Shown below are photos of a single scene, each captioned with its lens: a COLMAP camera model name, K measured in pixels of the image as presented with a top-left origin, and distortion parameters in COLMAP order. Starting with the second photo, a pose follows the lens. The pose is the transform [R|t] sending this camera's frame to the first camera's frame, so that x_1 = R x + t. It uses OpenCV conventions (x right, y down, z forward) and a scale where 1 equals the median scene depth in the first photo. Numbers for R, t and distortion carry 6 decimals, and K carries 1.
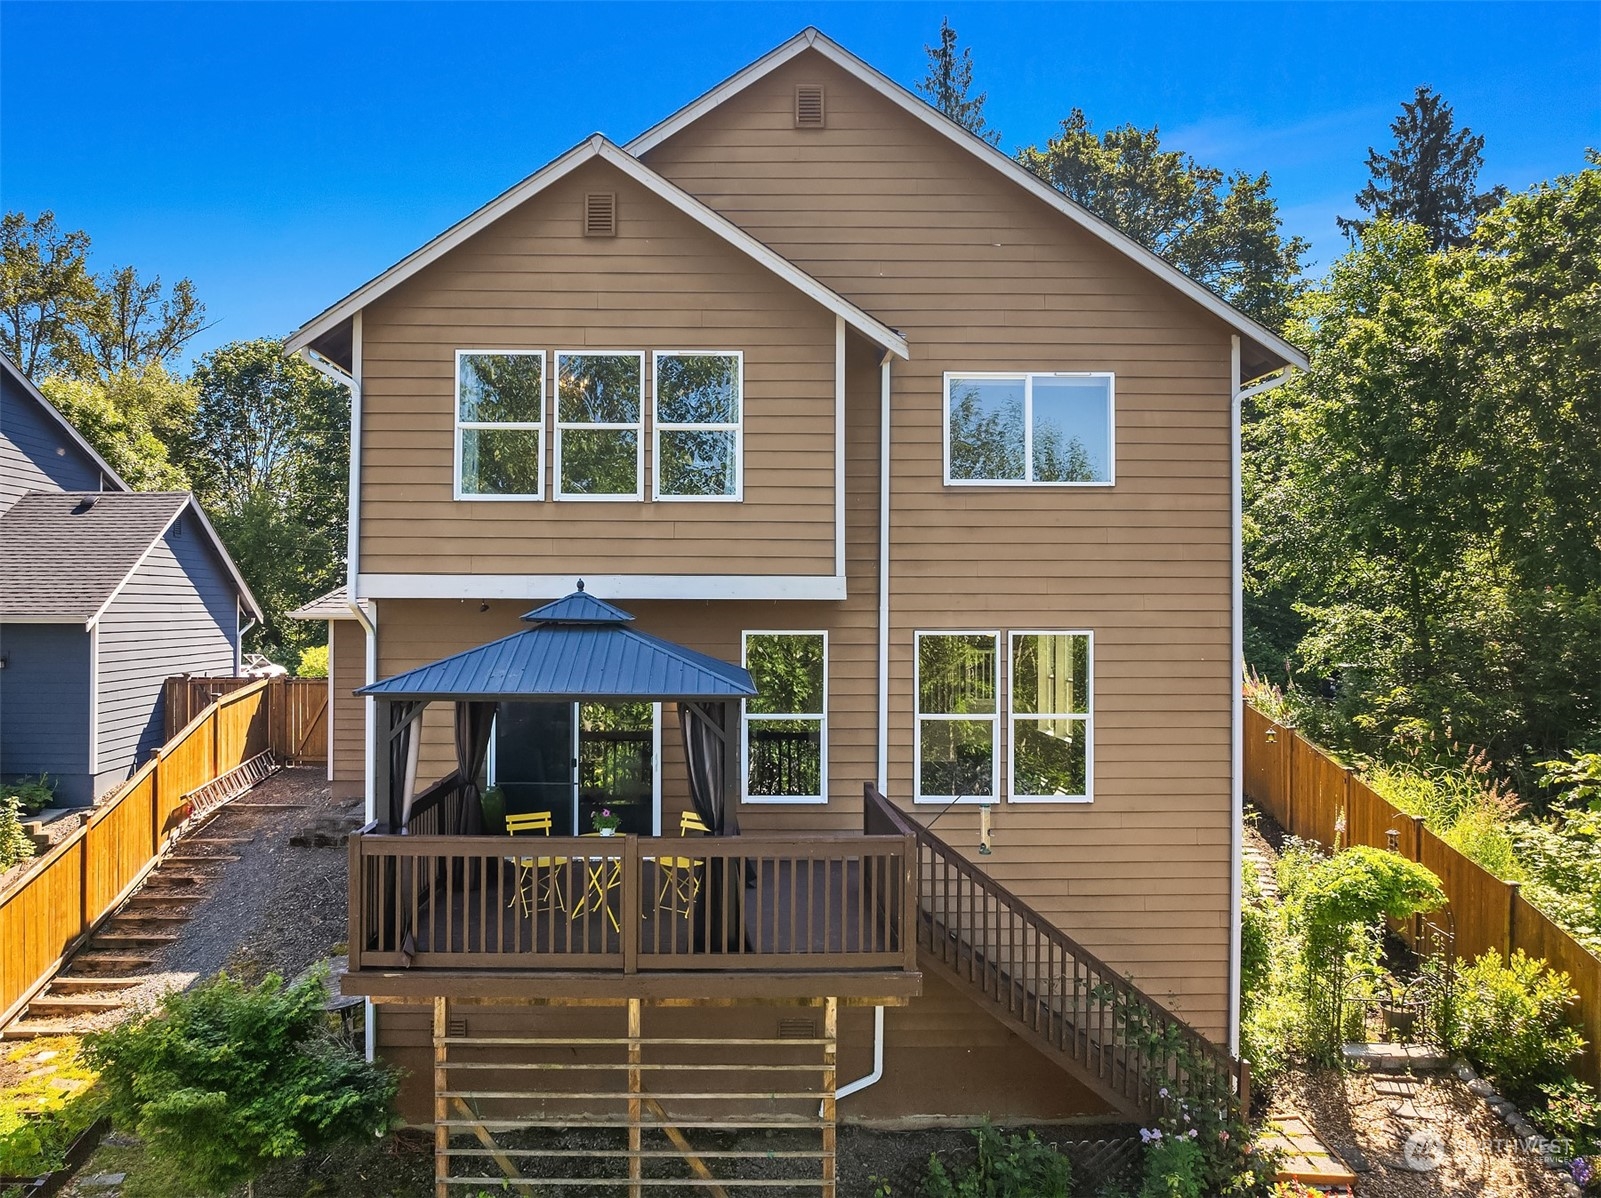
lens RADIAL K [[1195.7, 0, 747.9], [0, 1195.7, 598.1], [0, 0, 1]] dist [-0.048953, 0.026965]
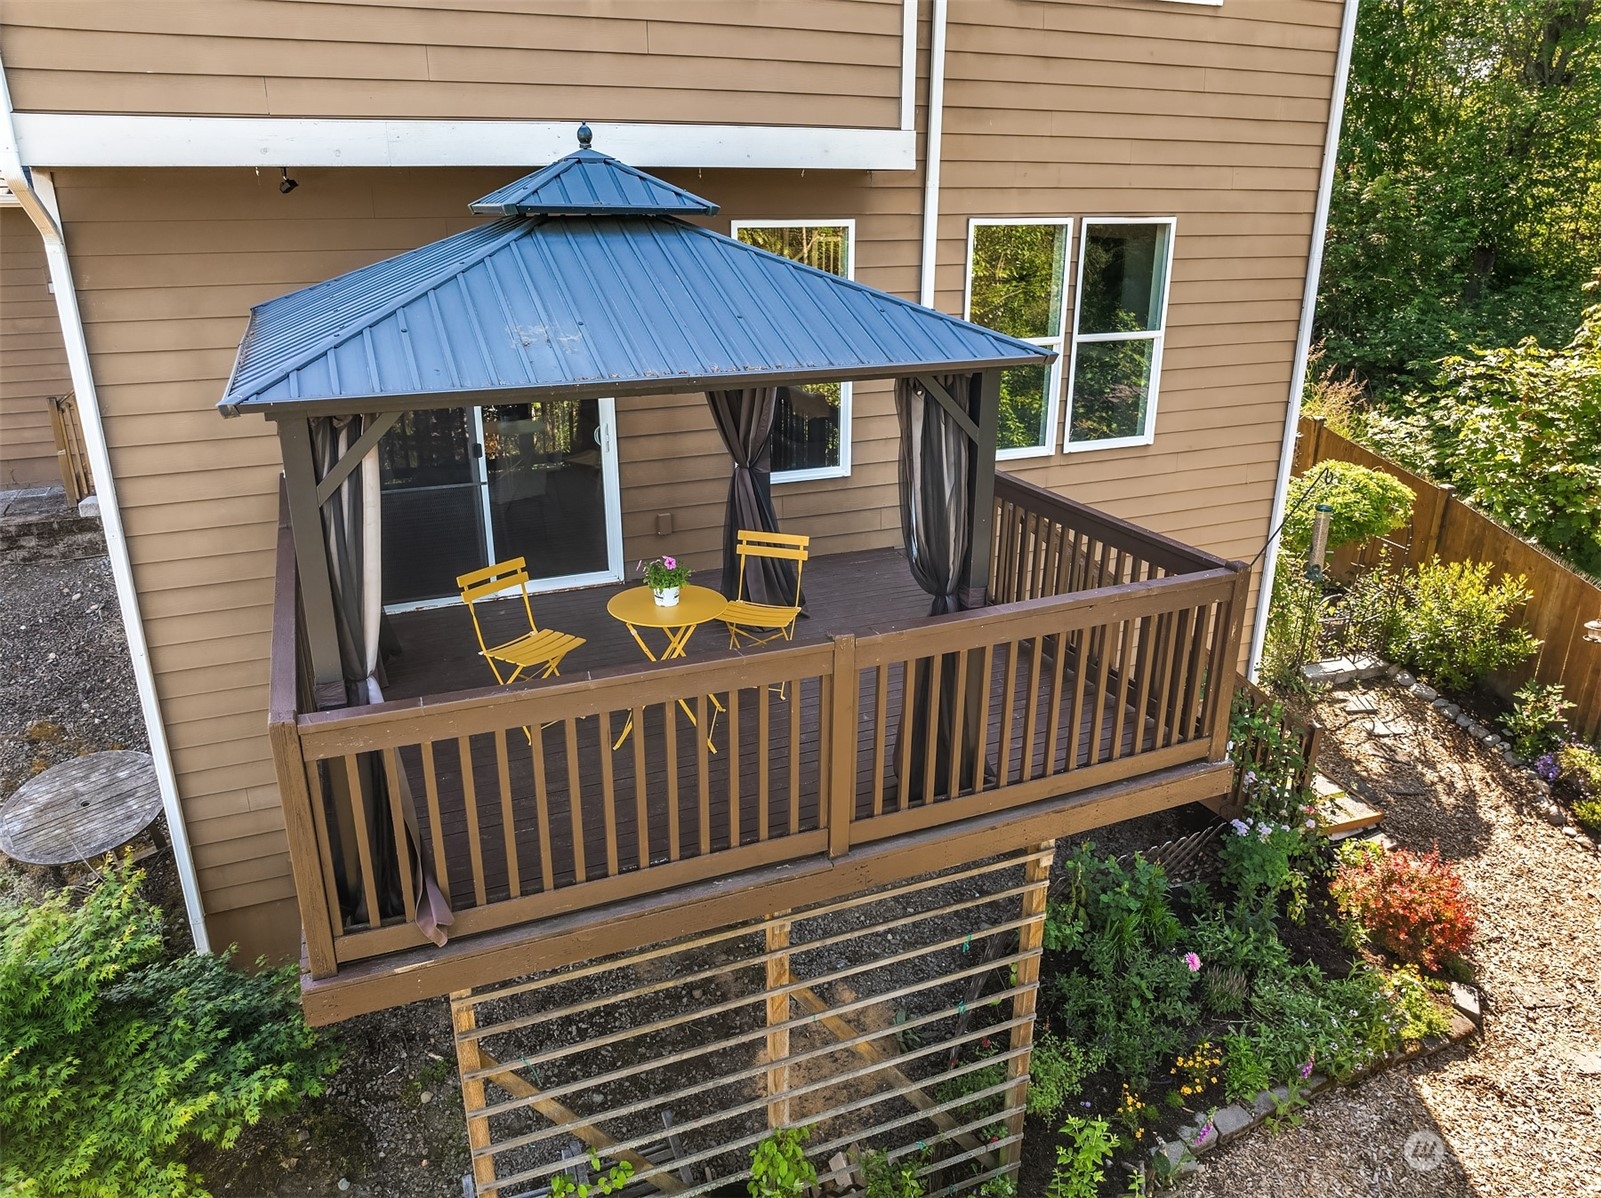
lens RADIAL K [[1129.1, 0, 800.5], [0, 1129.1, 599.0], [0, 0, 1]] dist [-0.030322, 0.007707]
pose [[0.922107, -0.133851, 0.363046, -0.216744], [-0.004074, 0.934851, 0.355018, 0.002689], [-0.386913, -0.328844, 0.861487, 0.417581]]
